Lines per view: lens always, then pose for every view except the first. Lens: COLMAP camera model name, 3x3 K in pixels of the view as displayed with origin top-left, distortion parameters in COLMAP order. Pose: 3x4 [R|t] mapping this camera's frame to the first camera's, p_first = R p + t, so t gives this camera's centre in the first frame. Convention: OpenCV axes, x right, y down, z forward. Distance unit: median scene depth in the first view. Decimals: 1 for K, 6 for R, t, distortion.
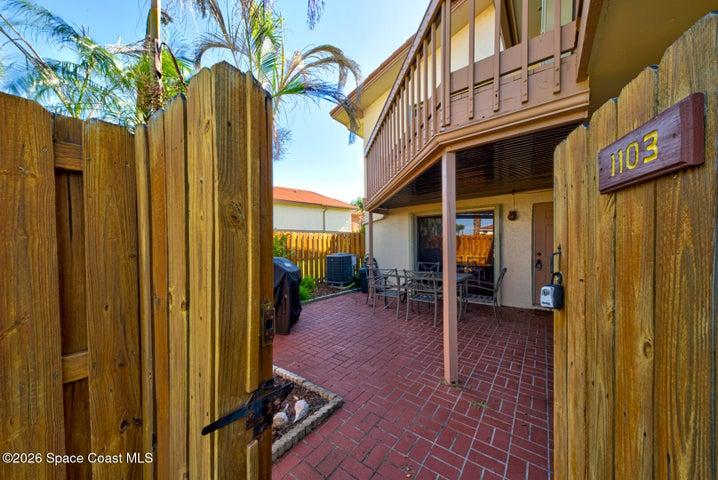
lens RADIAL K [[244.1, 0, 356.9], [0, 244.1, 246.9], [0, 0, 1]] dist [0.015859, -0.000119]
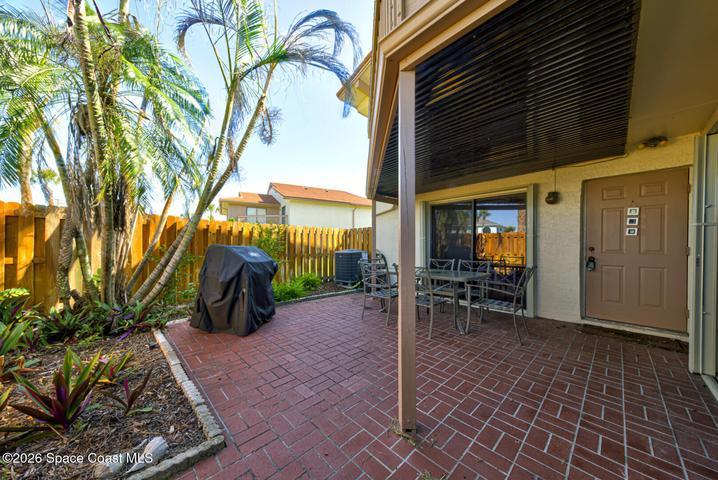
lens RADIAL K [[245.8, 0, 358.4], [0, 245.8, 247.5], [0, 0, 1]] dist [0.012908, -0.000050]
pose [[0.987823, 0.012352, -0.155092, 0.159148], [-0.013542, 0.999886, -0.006622, 0.036929], [0.154992, 0.008641, 0.987878, 0.151349]]
